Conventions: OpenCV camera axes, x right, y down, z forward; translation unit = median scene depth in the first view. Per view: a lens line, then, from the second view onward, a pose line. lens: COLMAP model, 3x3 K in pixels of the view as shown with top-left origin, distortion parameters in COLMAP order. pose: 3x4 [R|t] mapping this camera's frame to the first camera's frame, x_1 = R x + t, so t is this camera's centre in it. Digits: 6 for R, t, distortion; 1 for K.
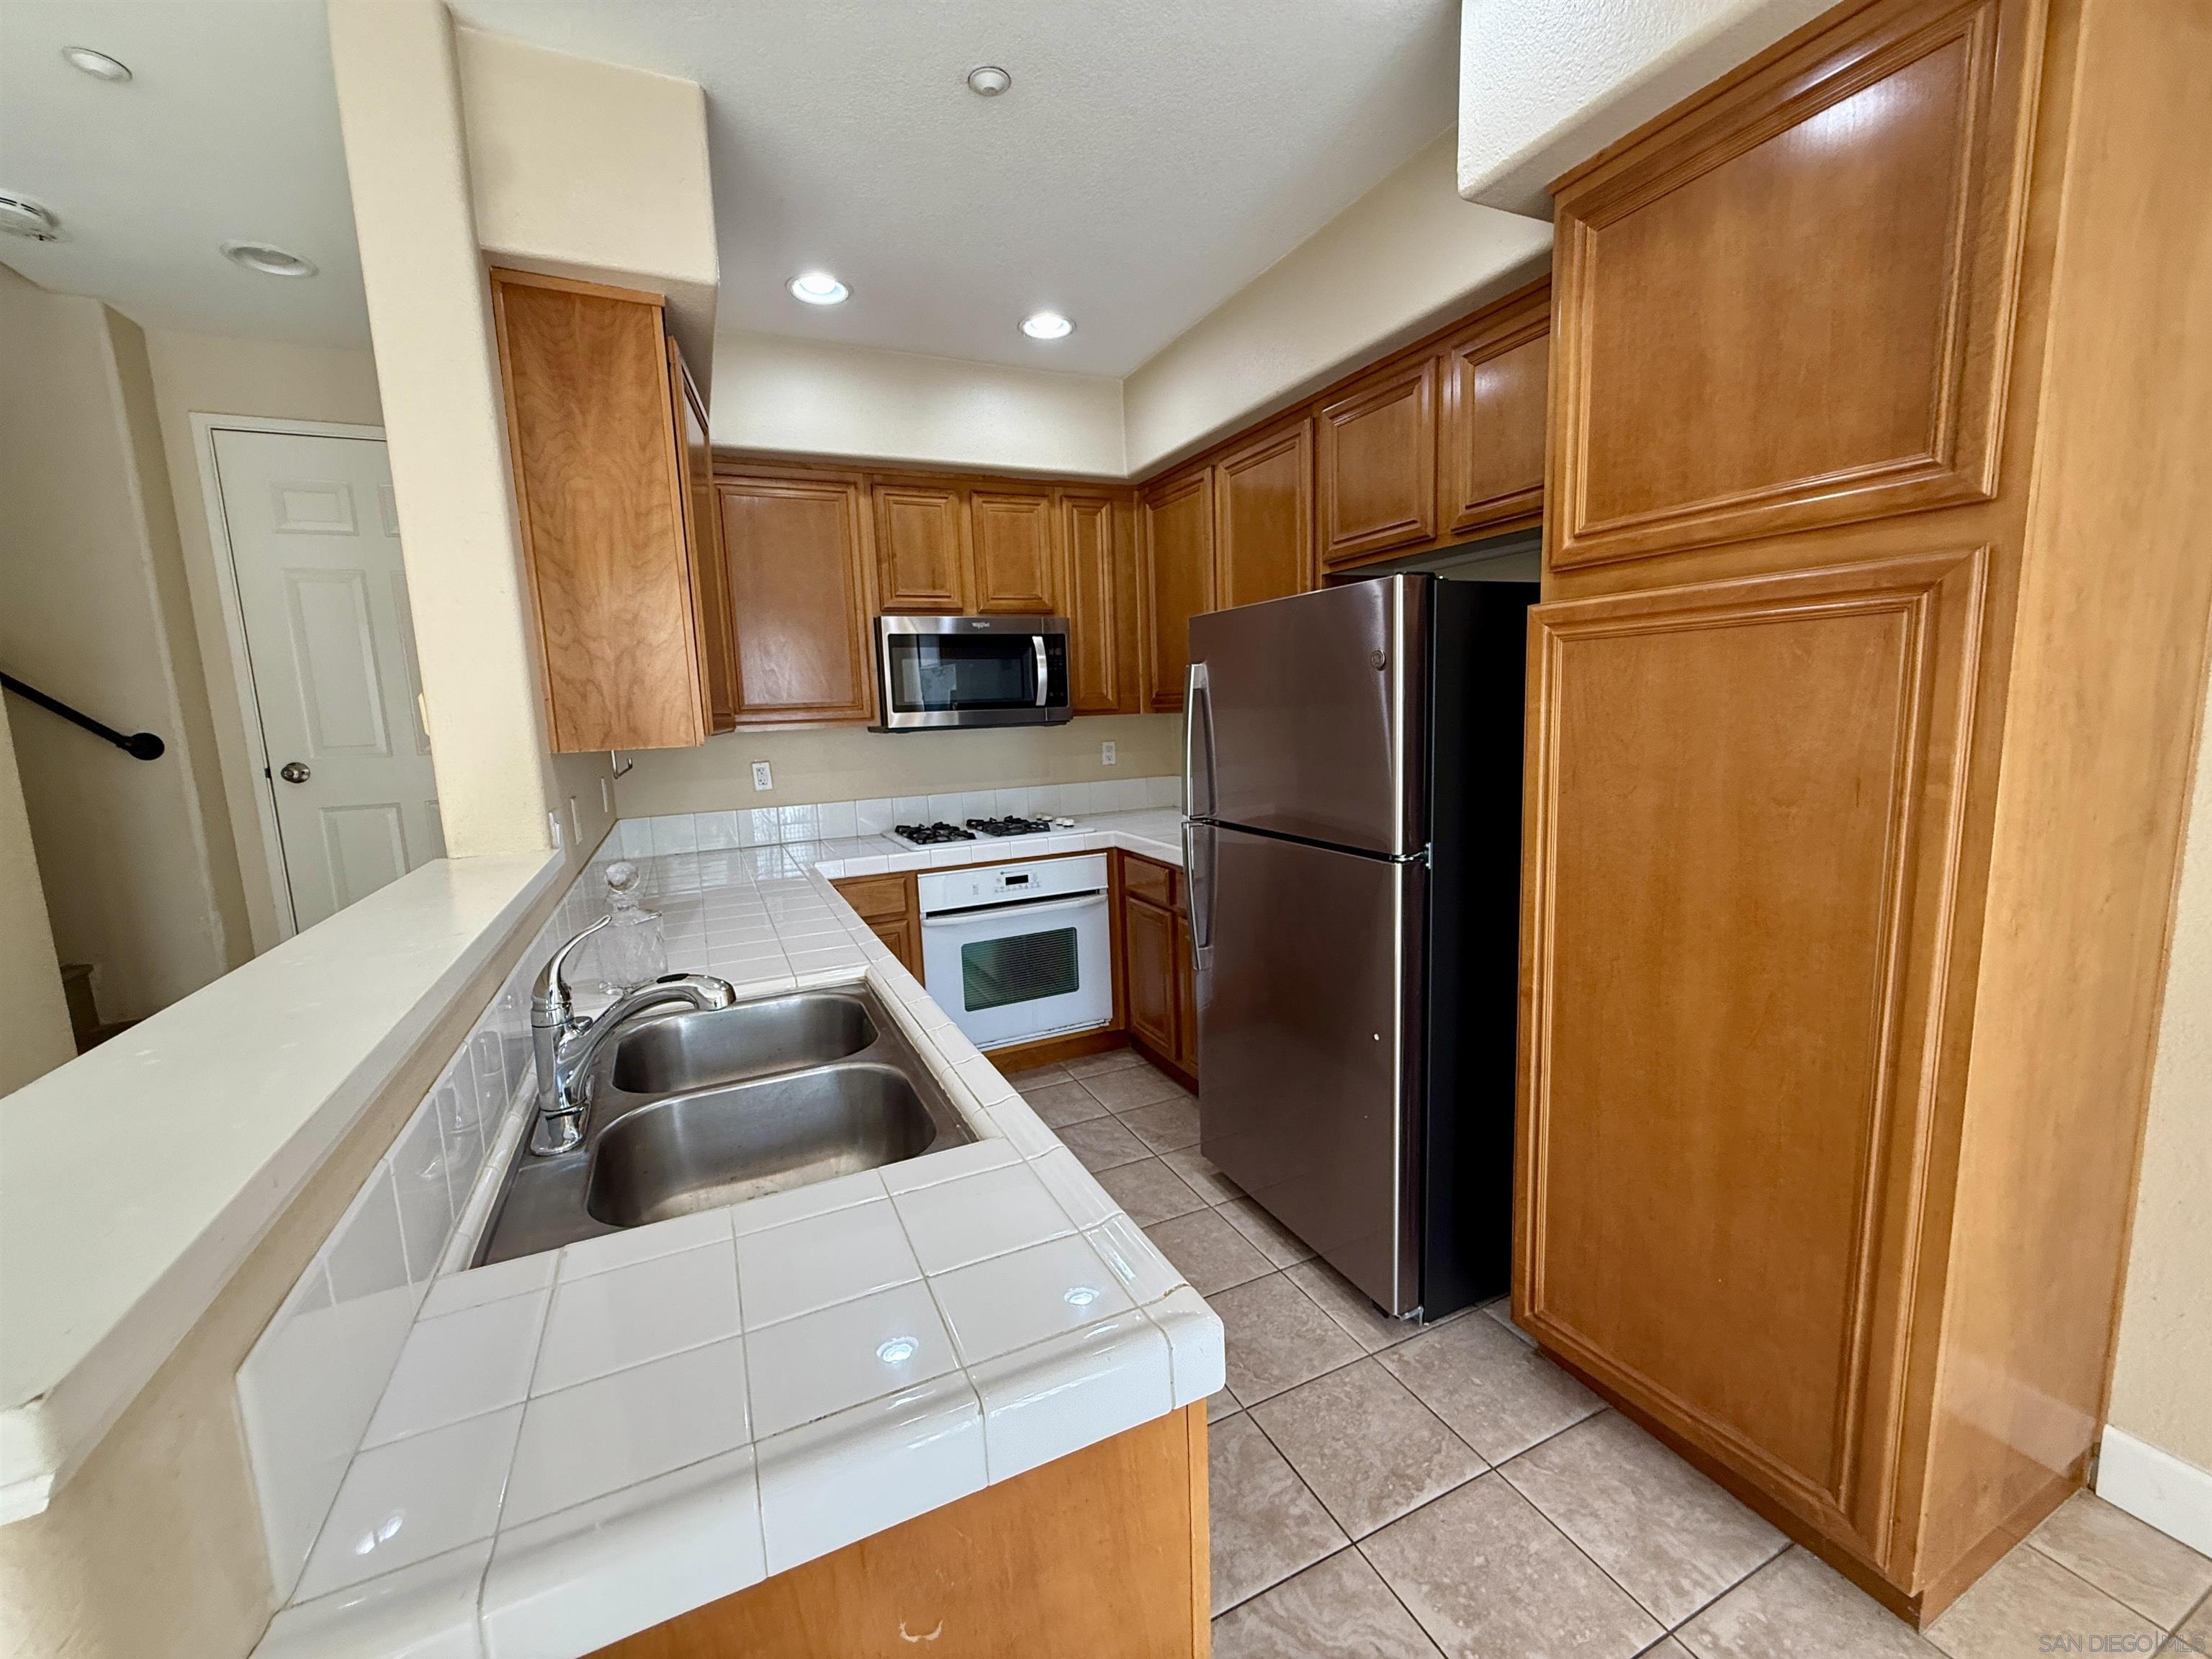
lens RADIAL K [[882.1, 0, 1103.3], [0, 882.1, 827.6], [0, 0, 1]] dist [-0.001046, 0.000343]
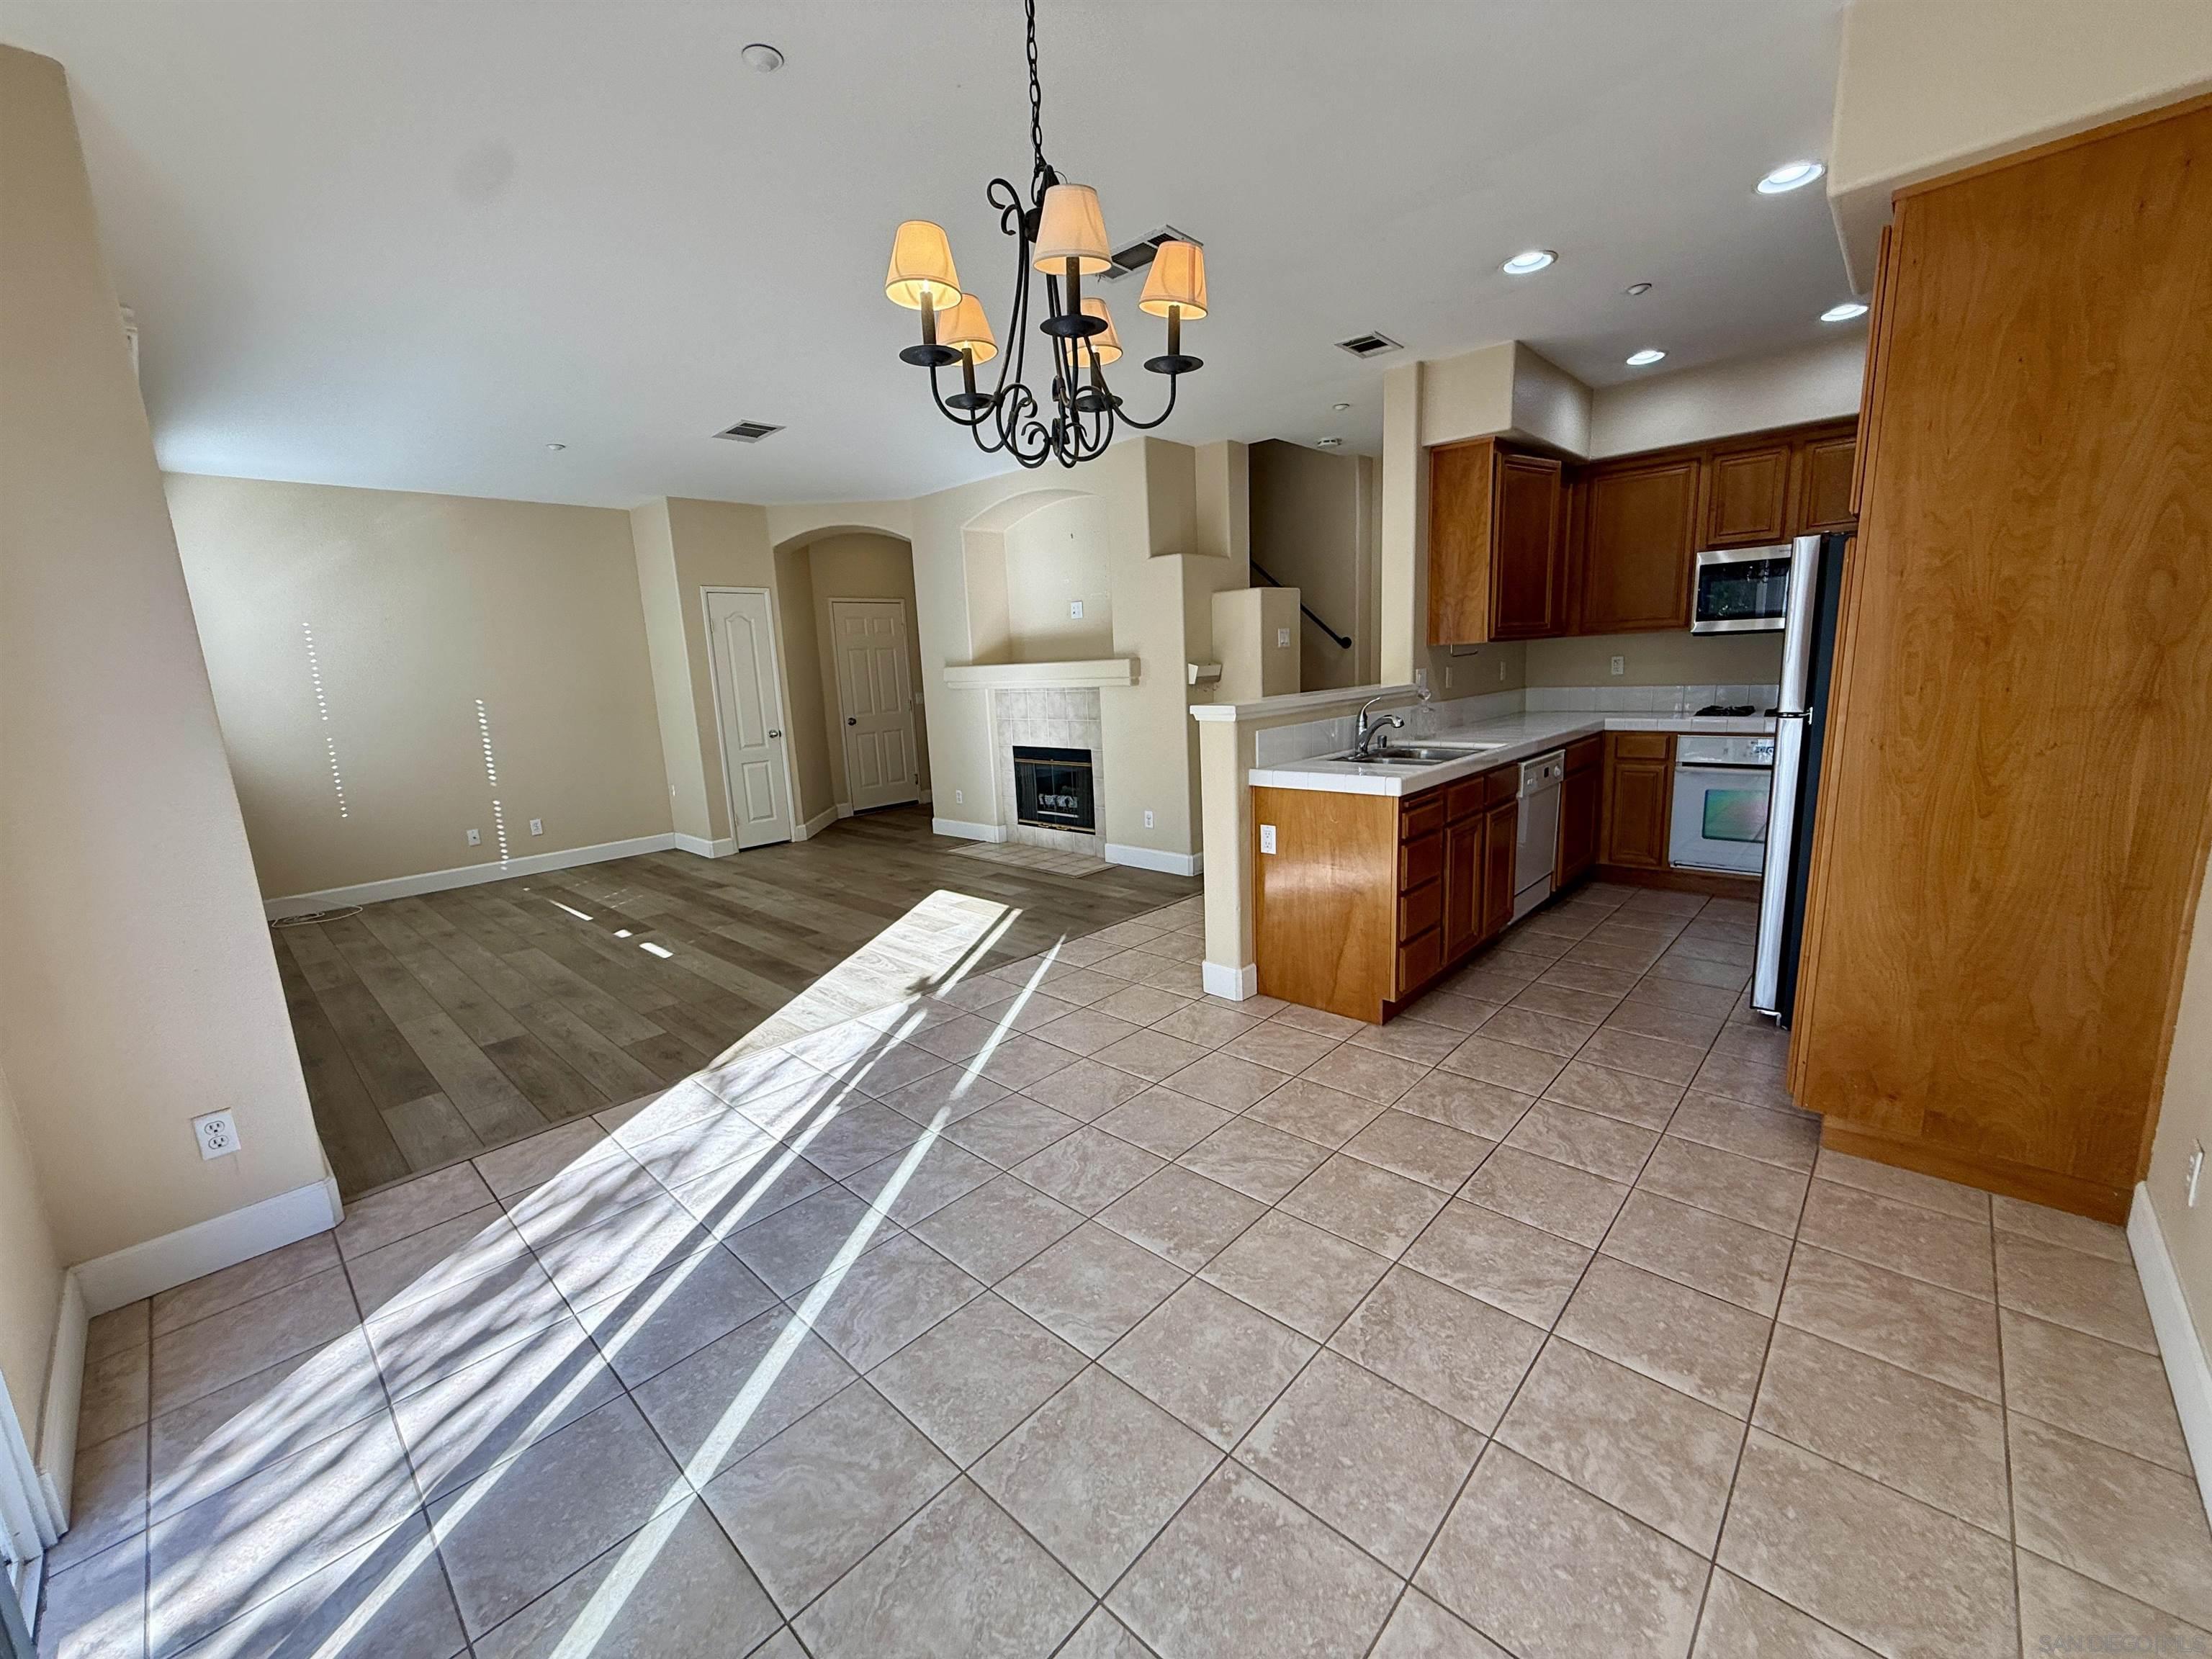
lens RADIAL K [[882.1, 0, 1099.8], [0, 882.1, 829.0], [0, 0, 1]] dist [-0.001046, 0.000343]
pose [[0.372089, 0.195795, -0.907312, 1.352793], [-0.097067, 0.980347, 0.171748, 0.082265], [0.923108, 0.024164, 0.383781, -0.754934]]
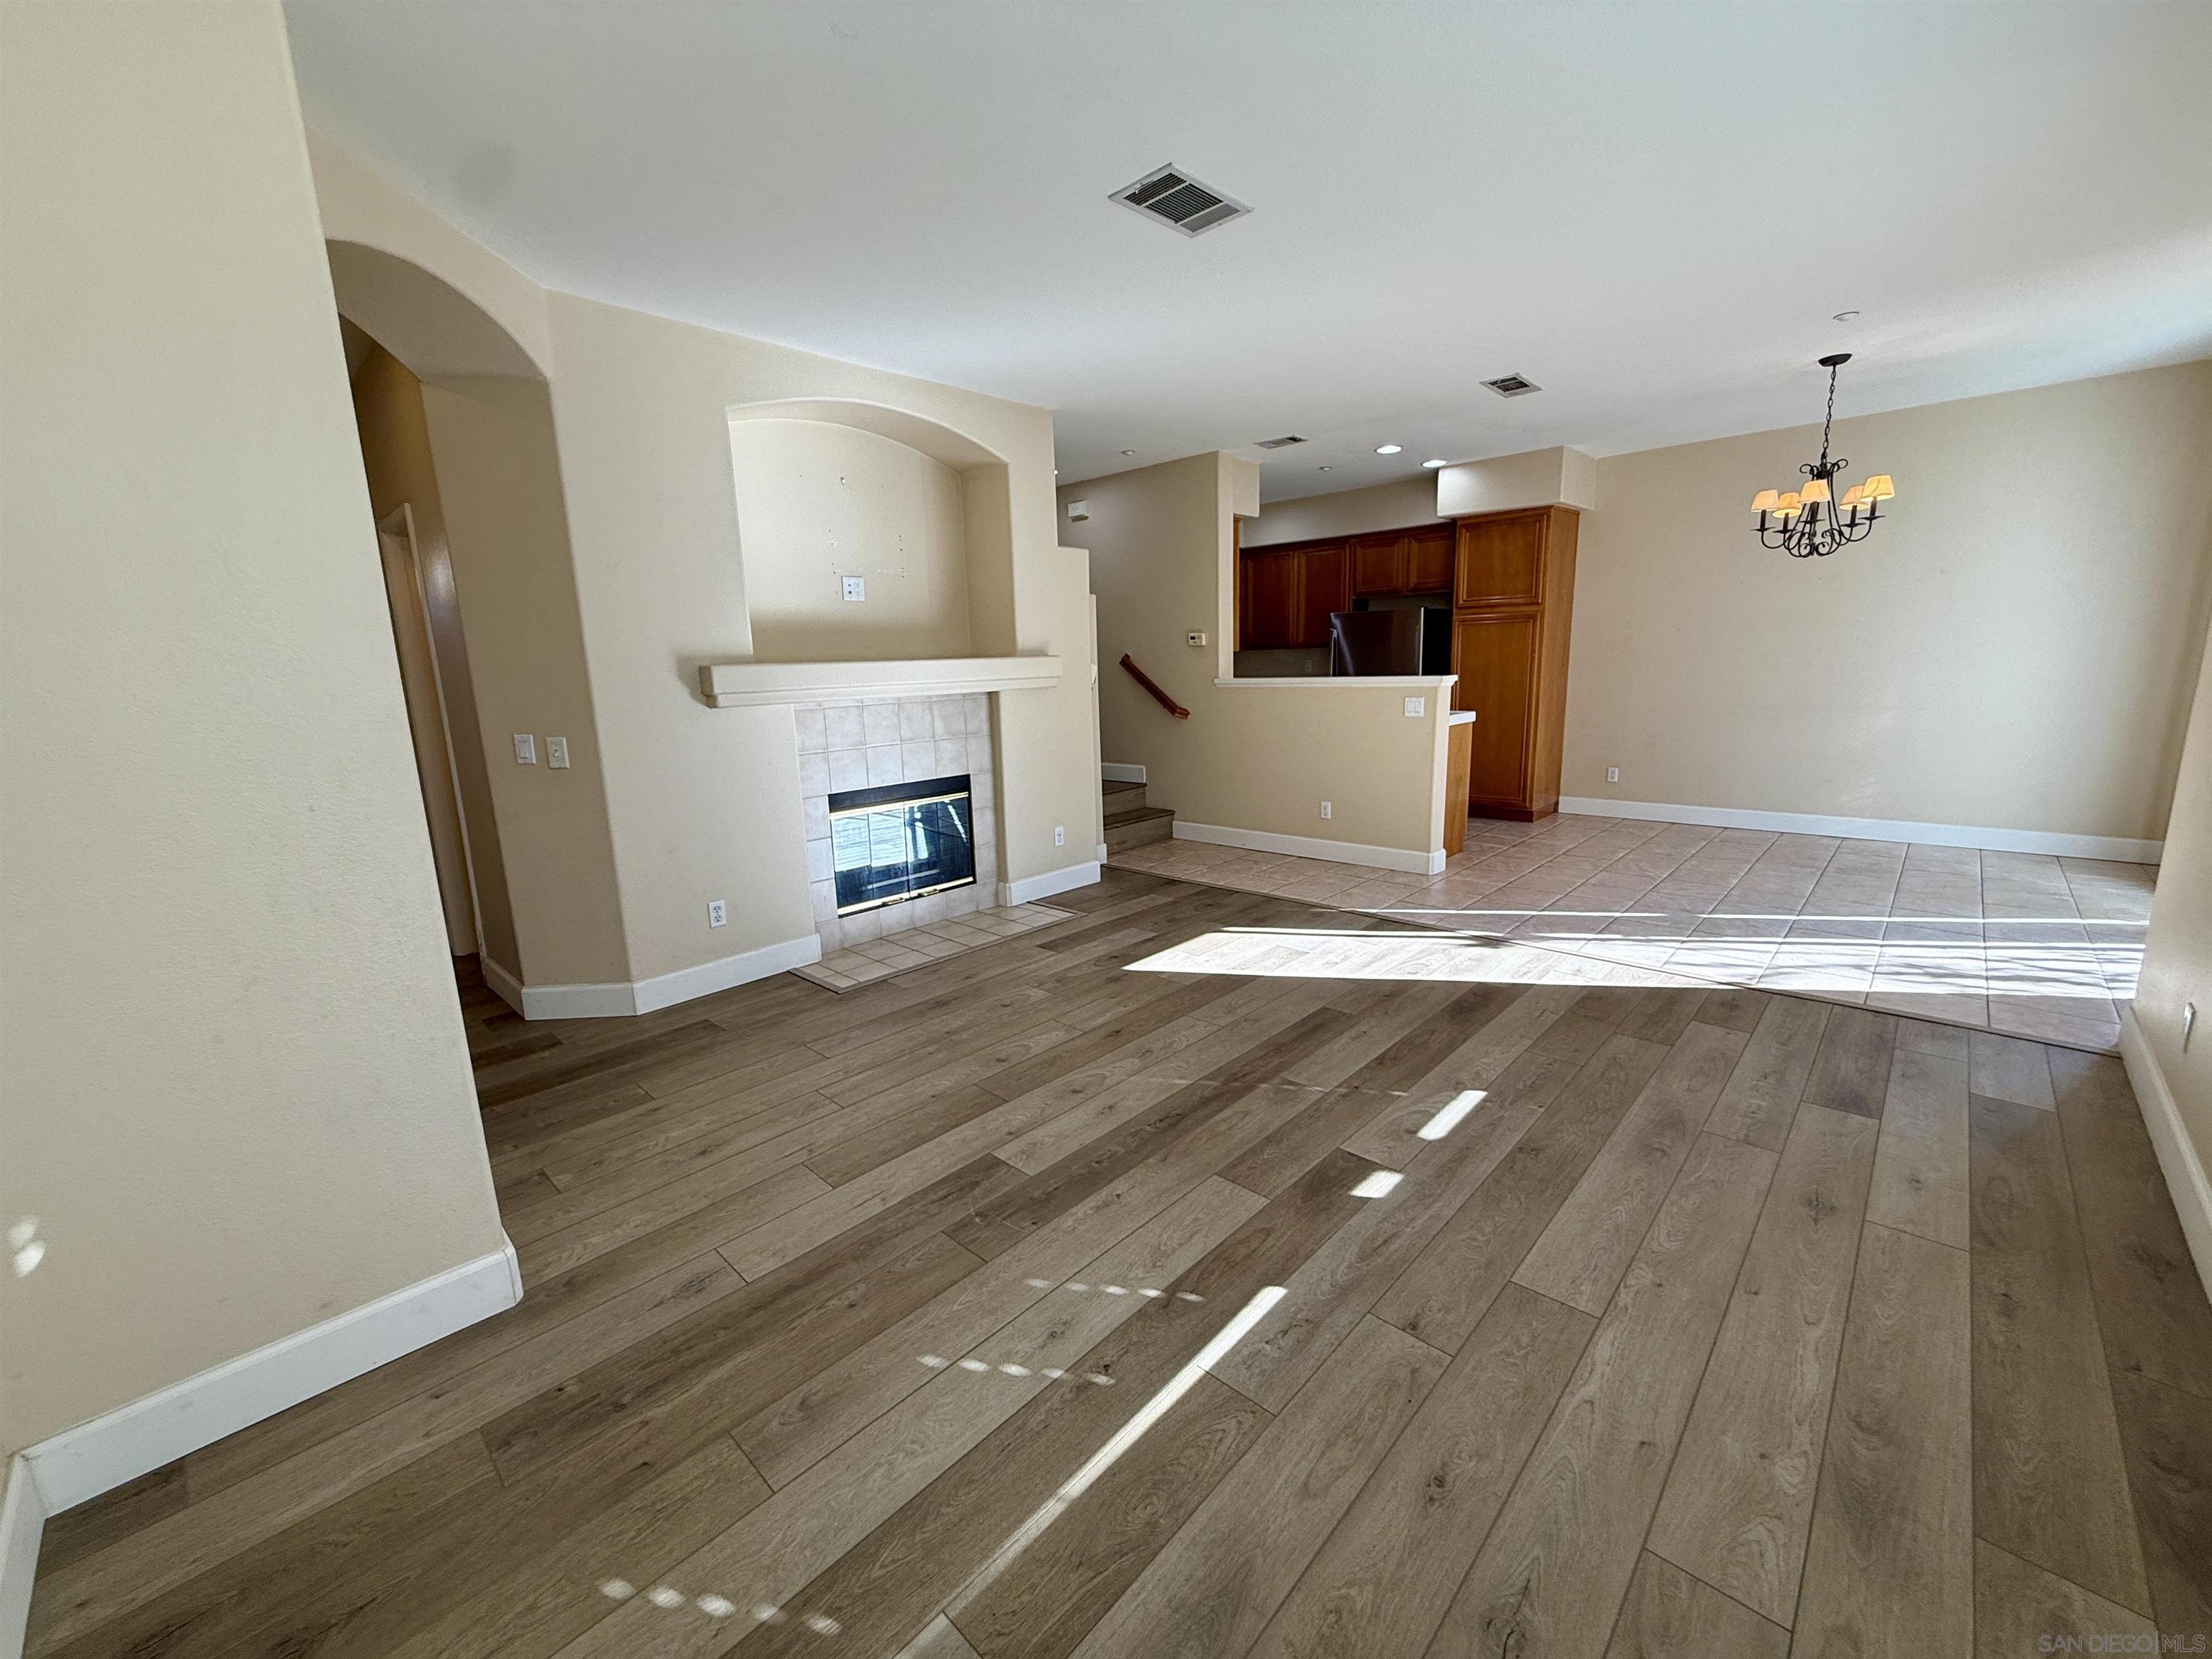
lens RADIAL K [[882.1, 0, 1099.5], [0, 882.1, 829.7], [0, 0, 1]] dist [-0.001046, 0.000343]
pose [[0.932240, -0.061391, 0.356594, -2.333508], [0.047156, 0.997710, 0.048484, 0.420896], [-0.358754, -0.028383, 0.933001, -2.065673]]
